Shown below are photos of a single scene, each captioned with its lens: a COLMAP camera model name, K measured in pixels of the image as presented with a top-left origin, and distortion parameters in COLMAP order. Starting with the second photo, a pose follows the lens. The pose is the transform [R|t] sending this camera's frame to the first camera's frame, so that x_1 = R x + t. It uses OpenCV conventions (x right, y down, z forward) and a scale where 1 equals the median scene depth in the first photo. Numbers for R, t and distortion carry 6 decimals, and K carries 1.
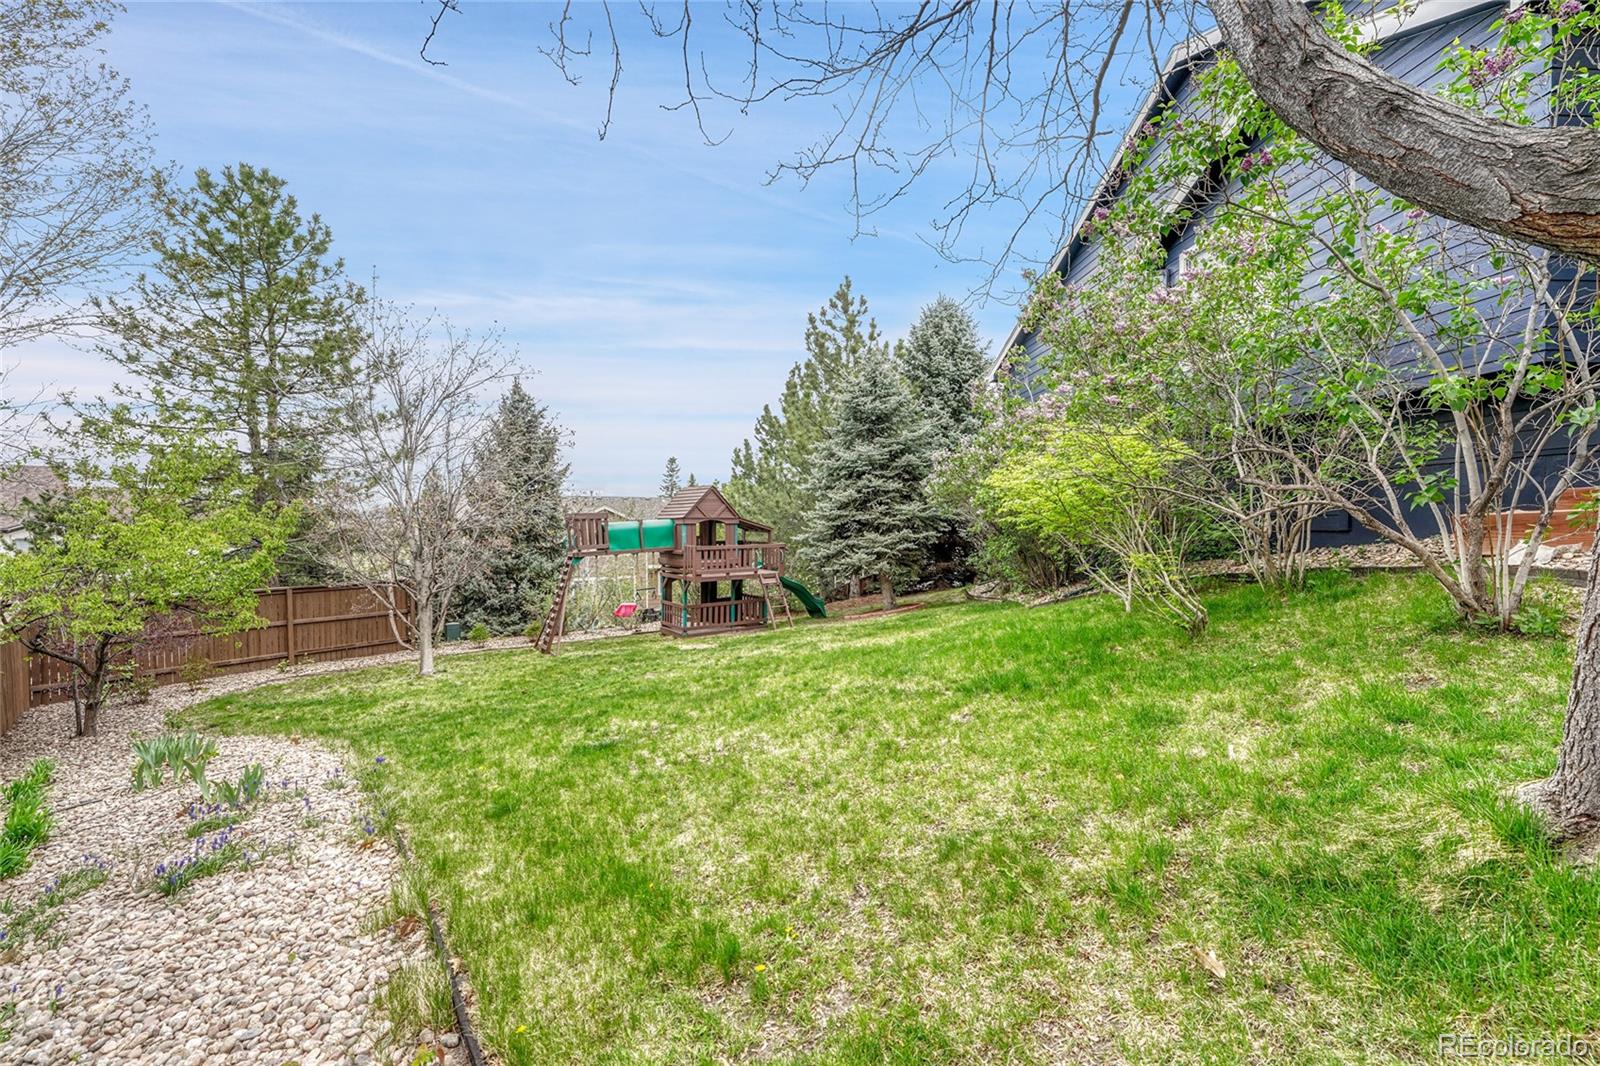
lens RADIAL K [[632.5, 0, 800.9], [0, 632.5, 528.7], [0, 0, 1]] dist [-0.006220, 0.000768]
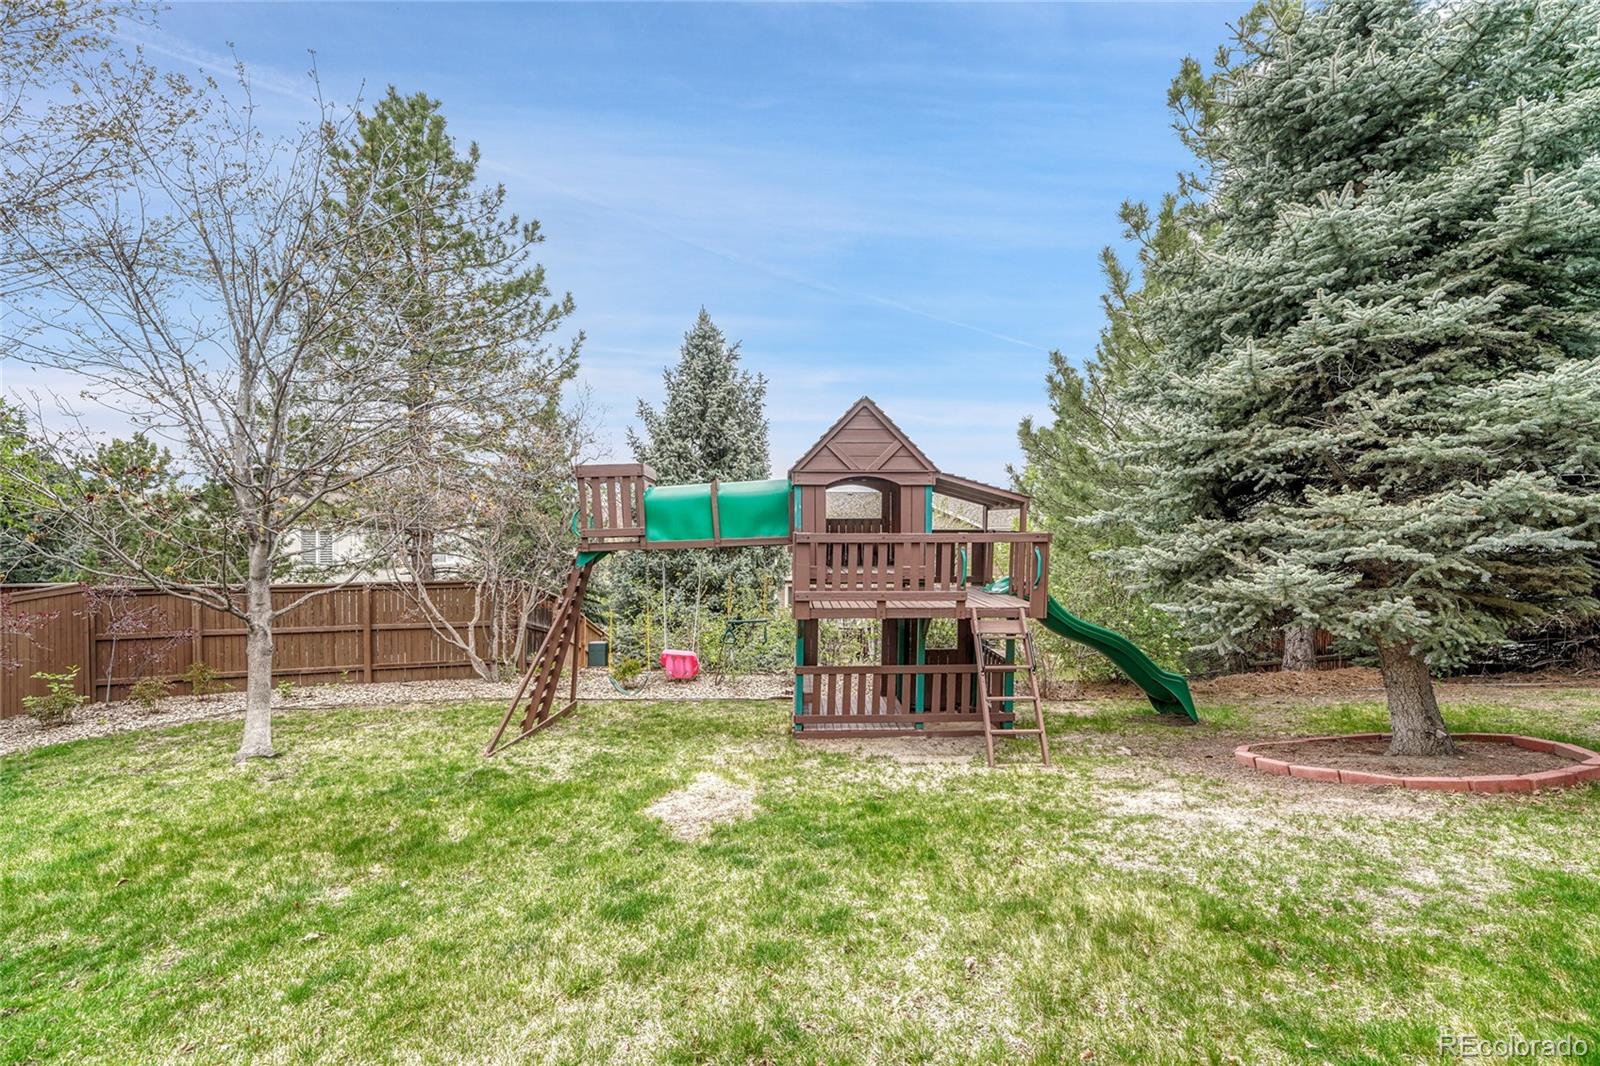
lens RADIAL K [[632.5, 0, 797.5], [0, 632.5, 538.3], [0, 0, 1]] dist [-0.006220, 0.000768]
pose [[0.813638, 0.010239, -0.581281, 0.076419], [-0.008428, 0.999948, 0.005817, 0.026760], [0.581310, 0.000166, 0.813682, 0.618984]]
